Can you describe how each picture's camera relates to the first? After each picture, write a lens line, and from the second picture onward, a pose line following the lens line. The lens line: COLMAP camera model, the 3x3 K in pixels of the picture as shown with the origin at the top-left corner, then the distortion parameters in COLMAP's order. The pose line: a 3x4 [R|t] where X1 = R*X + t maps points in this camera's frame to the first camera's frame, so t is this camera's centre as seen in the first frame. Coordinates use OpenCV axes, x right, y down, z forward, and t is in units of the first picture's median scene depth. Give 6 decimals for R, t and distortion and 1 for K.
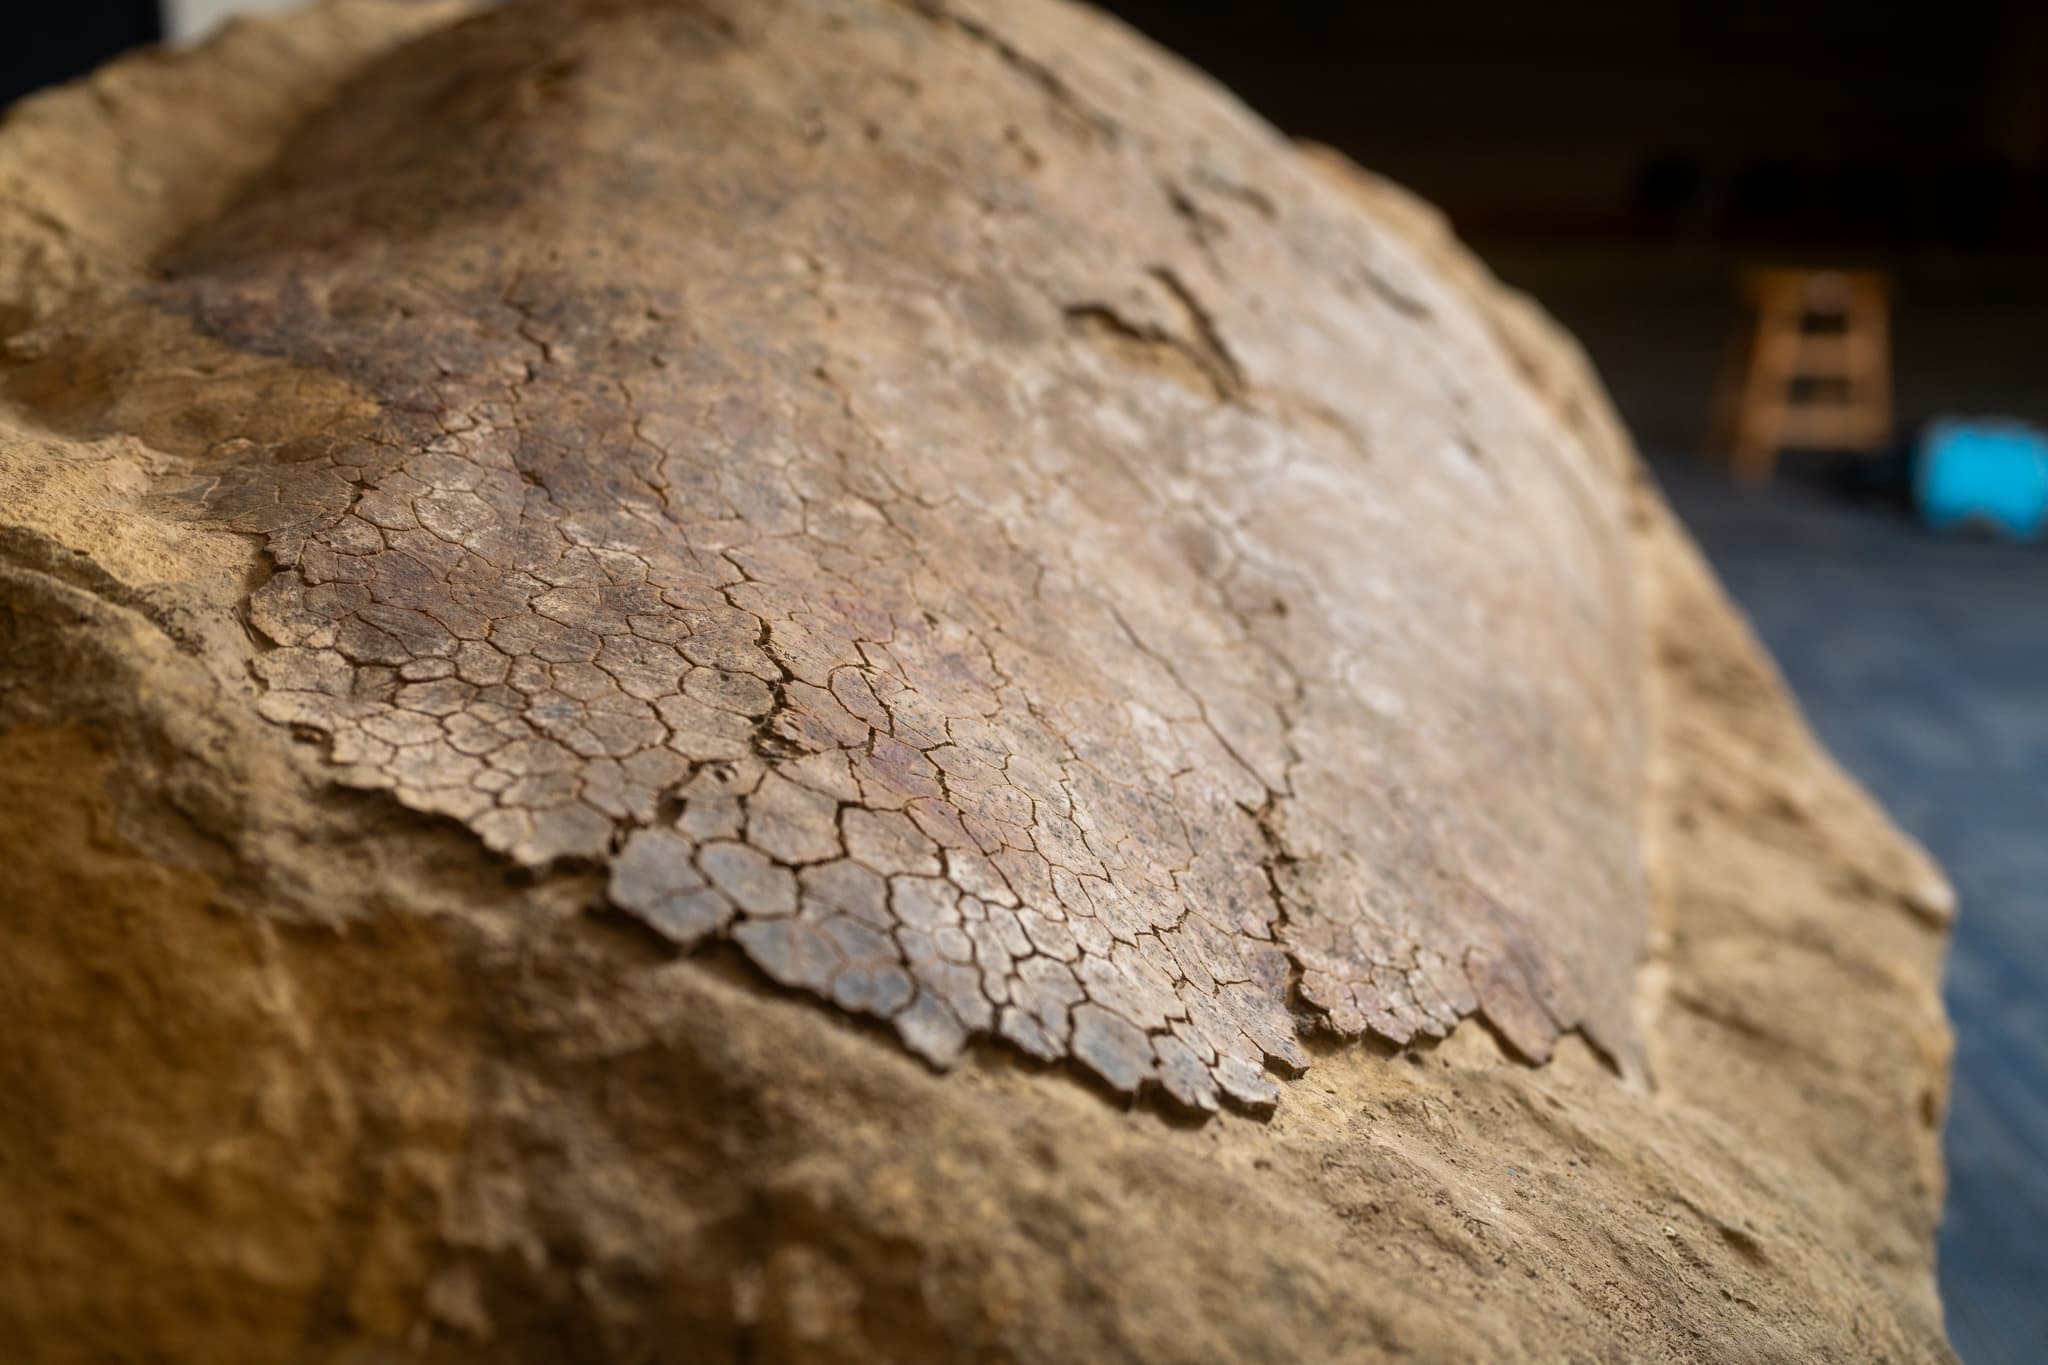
lens RADIAL K [[2039.5, 0, 1087.5], [0, 2039.5, 645.9], [0, 0, 1]] dist [-0.082228, 0.245467]
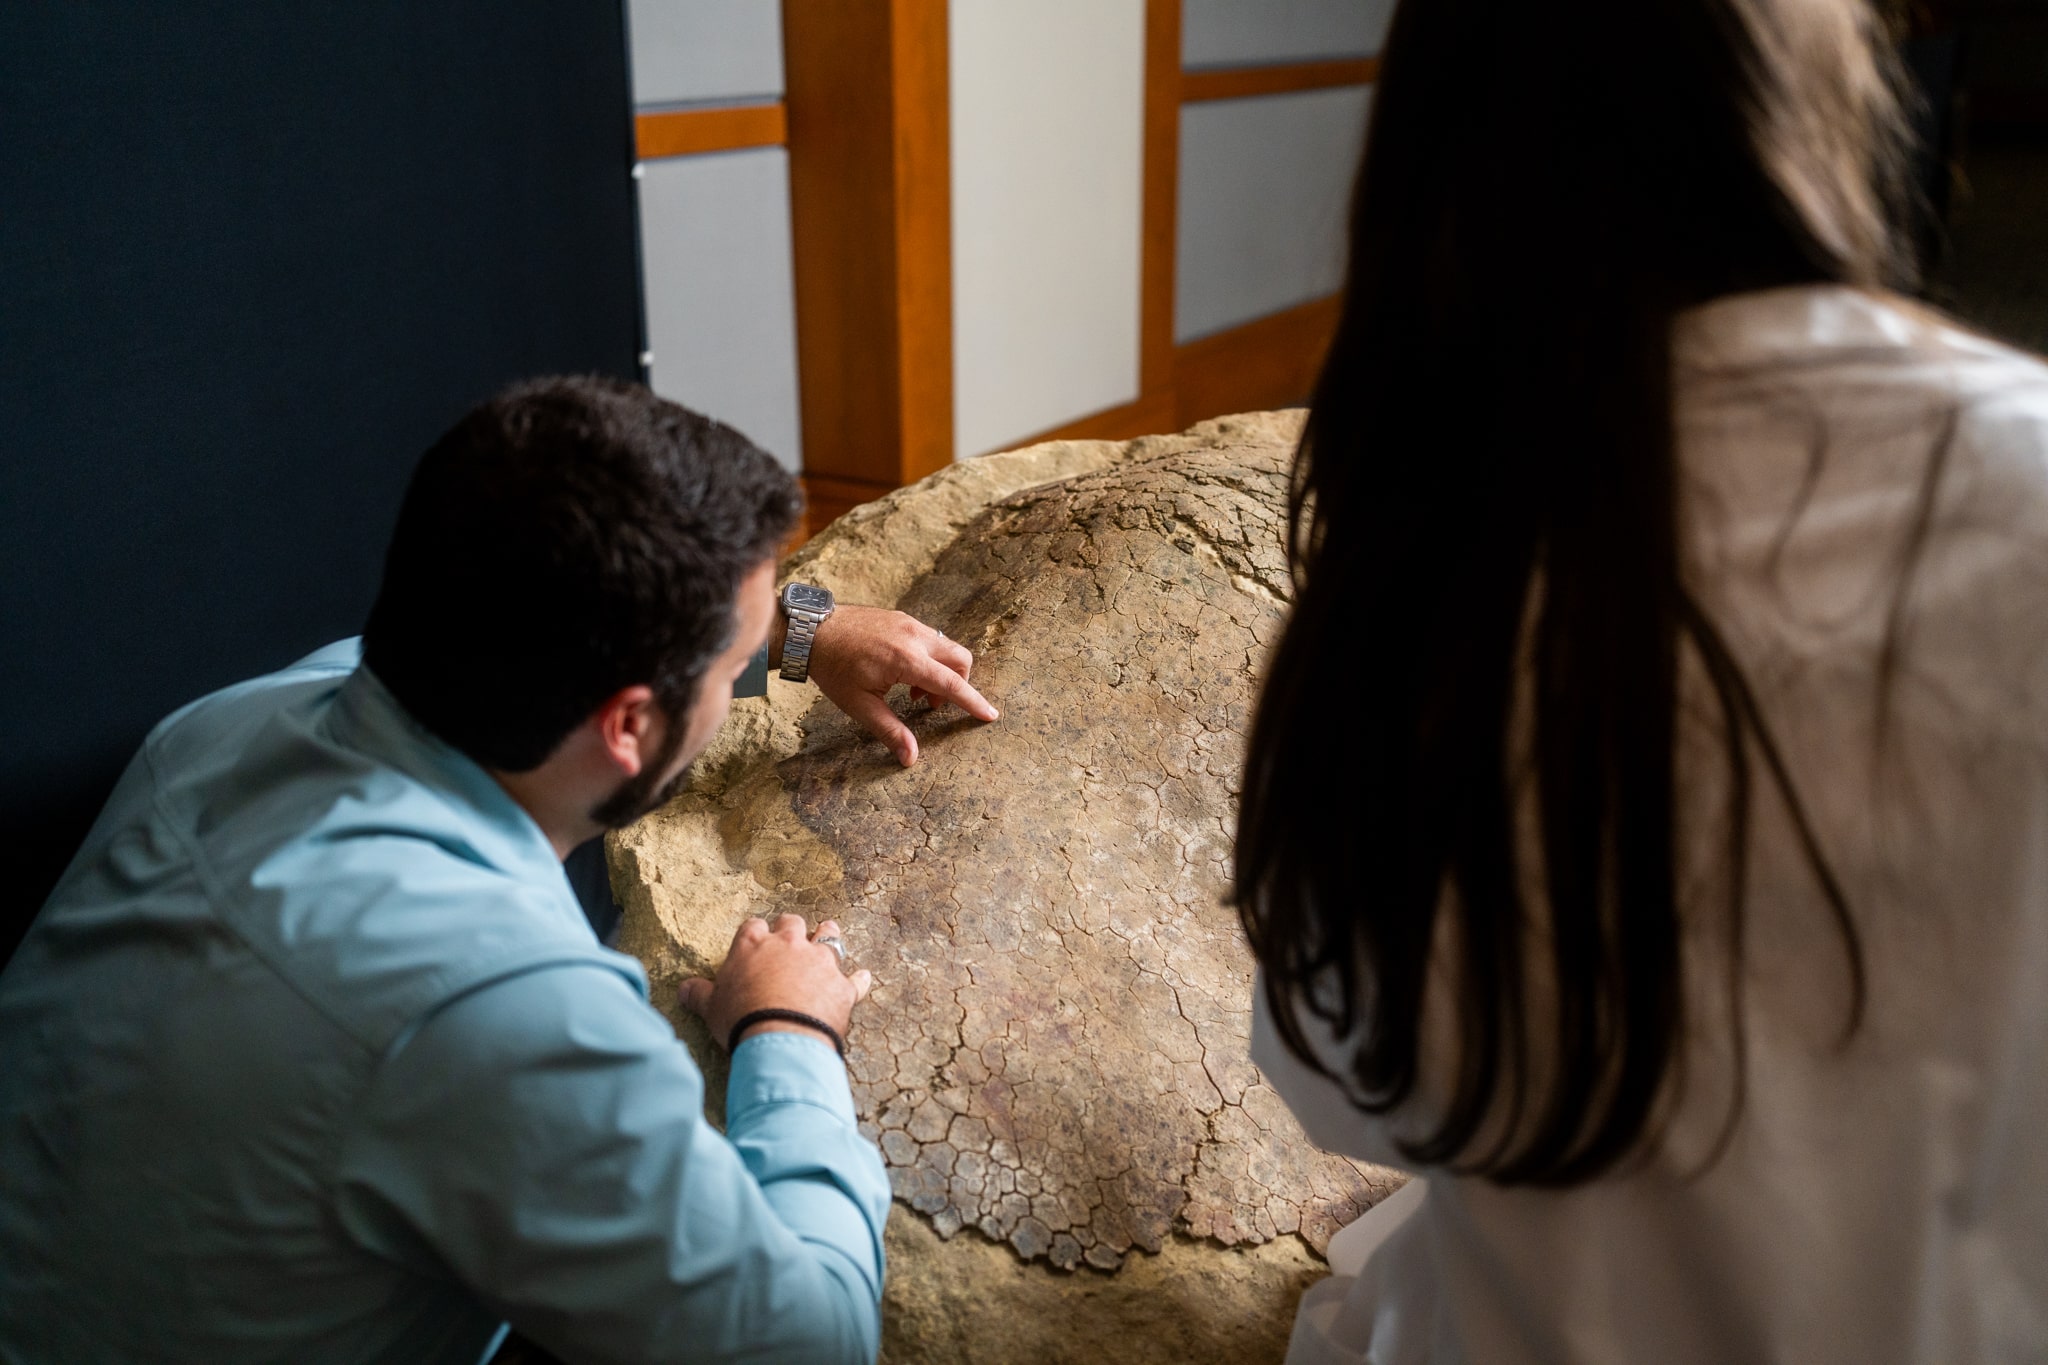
lens RADIAL K [[2039.5, 0, 1087.5], [0, 2039.5, 645.9], [0, 0, 1]] dist [-0.082228, 0.245467]
pose [[0.903704, 0.138292, -0.405210, 0.811201], [-0.097250, 0.987964, 0.120290, -0.683317], [0.416968, -0.069300, 0.906275, -0.979455]]
